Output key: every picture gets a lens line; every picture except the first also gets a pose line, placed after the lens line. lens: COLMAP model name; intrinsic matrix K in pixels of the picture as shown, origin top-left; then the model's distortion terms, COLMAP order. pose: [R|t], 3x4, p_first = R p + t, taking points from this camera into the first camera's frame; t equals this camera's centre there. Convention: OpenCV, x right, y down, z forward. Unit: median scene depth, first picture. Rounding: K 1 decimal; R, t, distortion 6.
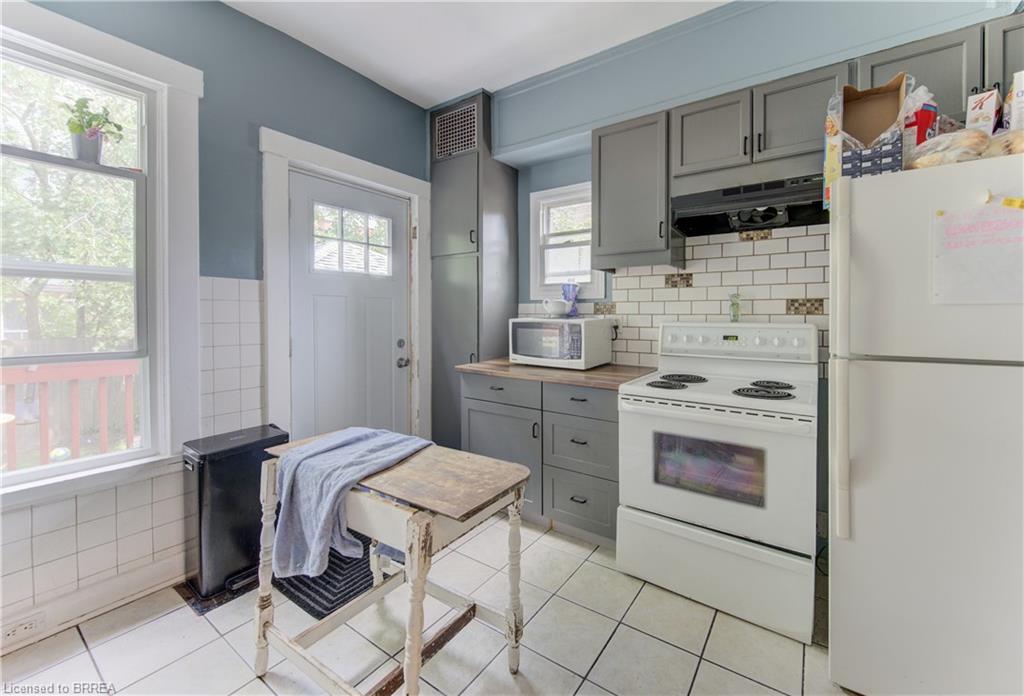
lens RADIAL K [[424.6, 0, 511.8], [0, 424.6, 315.3], [0, 0, 1]] dist [-0.000426, 0.000004]
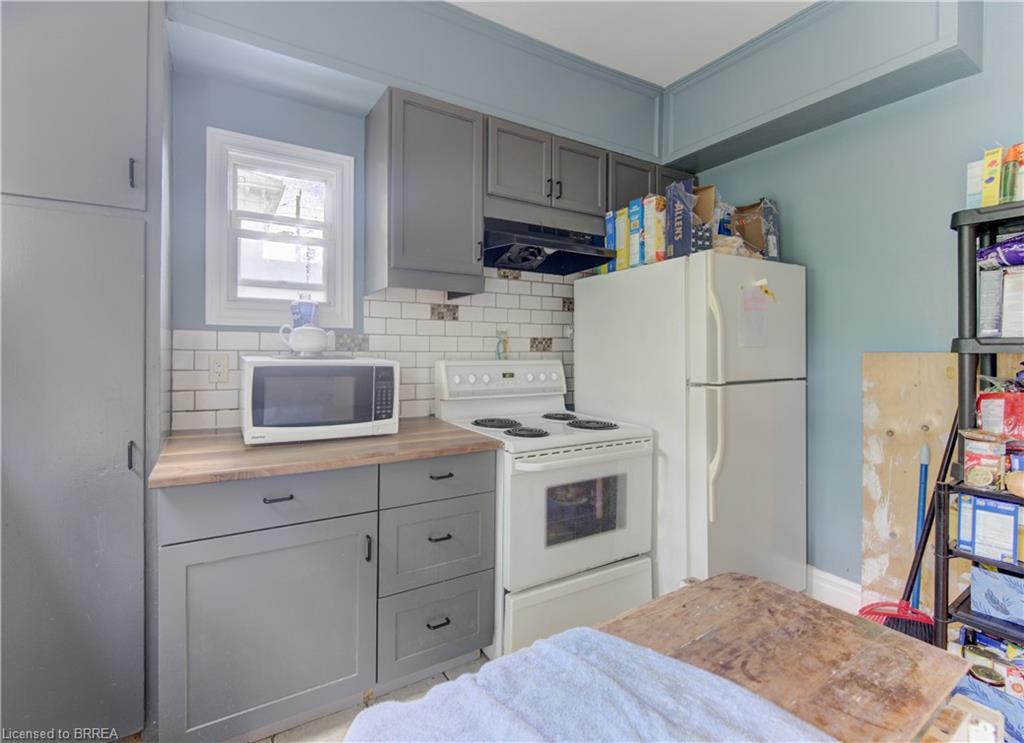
lens RADIAL K [[455.7, 0, 510.0], [0, 455.7, 349.5], [0, 0, 1]] dist [0.000091, 0.000151]
pose [[0.415632, 0.002140, 0.909530, -0.440692], [-0.001359, 0.999998, -0.001732, -0.004978], [-0.909532, -0.000517, 0.415634, 0.557022]]
